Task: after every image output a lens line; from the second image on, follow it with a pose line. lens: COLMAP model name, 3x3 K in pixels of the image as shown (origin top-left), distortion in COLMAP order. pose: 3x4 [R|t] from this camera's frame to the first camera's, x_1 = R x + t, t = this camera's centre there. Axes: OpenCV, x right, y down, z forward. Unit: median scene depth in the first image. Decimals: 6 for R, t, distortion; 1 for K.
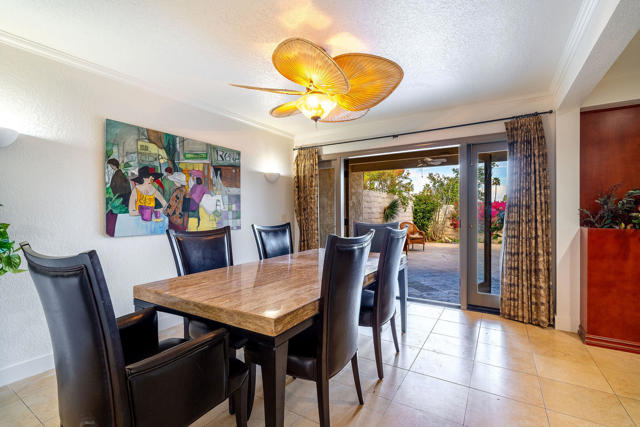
lens RADIAL K [[288.8, 0, 318.6], [0, 288.8, 213.4], [0, 0, 1]] dist [0.000121, 0.000201]
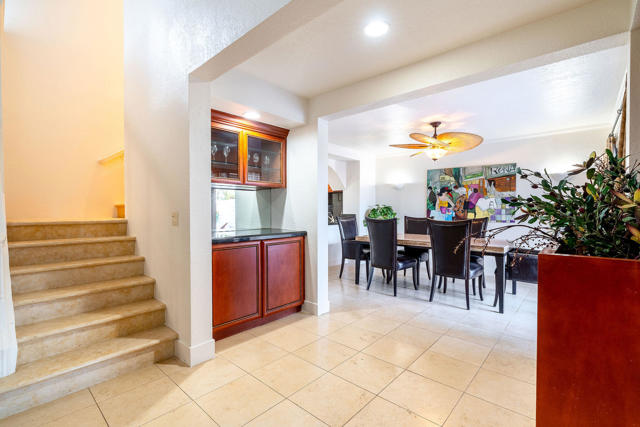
lens RADIAL K [[288.8, 0, 318.6], [0, 288.8, 213.4], [0, 0, 1]] dist [0.000121, 0.000201]
pose [[-0.168968, 0.018834, -0.985442, 1.431526], [-0.005541, 0.999783, 0.020059, -0.010851], [0.985606, 0.008850, -0.168827, 0.421741]]
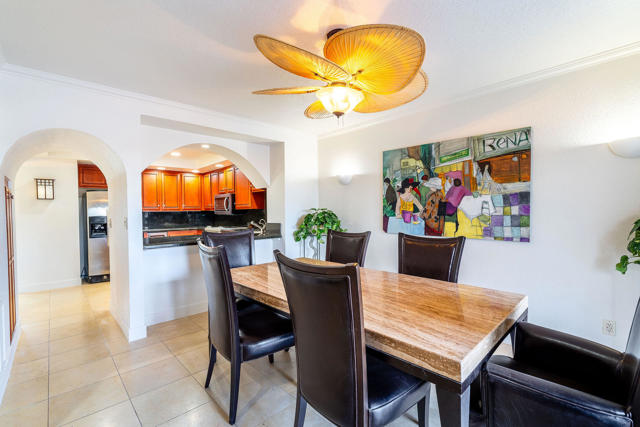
lens RADIAL K [[288.8, 0, 318.6], [0, 288.8, 213.4], [0, 0, 1]] dist [0.000121, 0.000201]
pose [[-0.239813, 0.019649, -0.970620, 0.619147], [0.007723, 0.999802, 0.018332, -0.035806], [0.970788, -0.003100, -0.239918, 0.836059]]
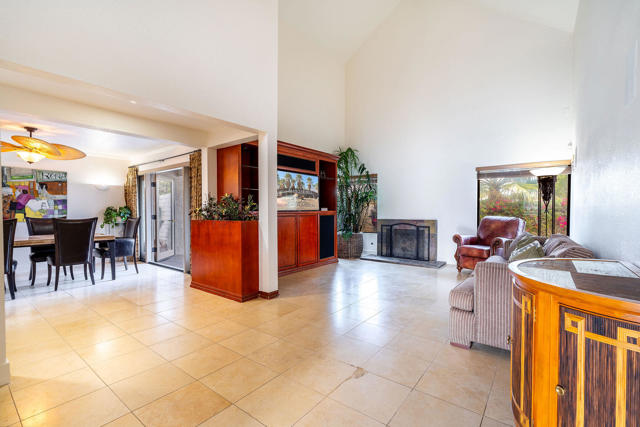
lens RADIAL K [[288.8, 0, 318.6], [0, 288.8, 213.4], [0, 0, 1]] dist [0.000121, 0.000201]
pose [[0.995669, 0.006239, -0.092757, 1.541621], [-0.005448, 0.999947, 0.008777, -0.010383], [0.092806, -0.008233, 0.995650, -0.558656]]
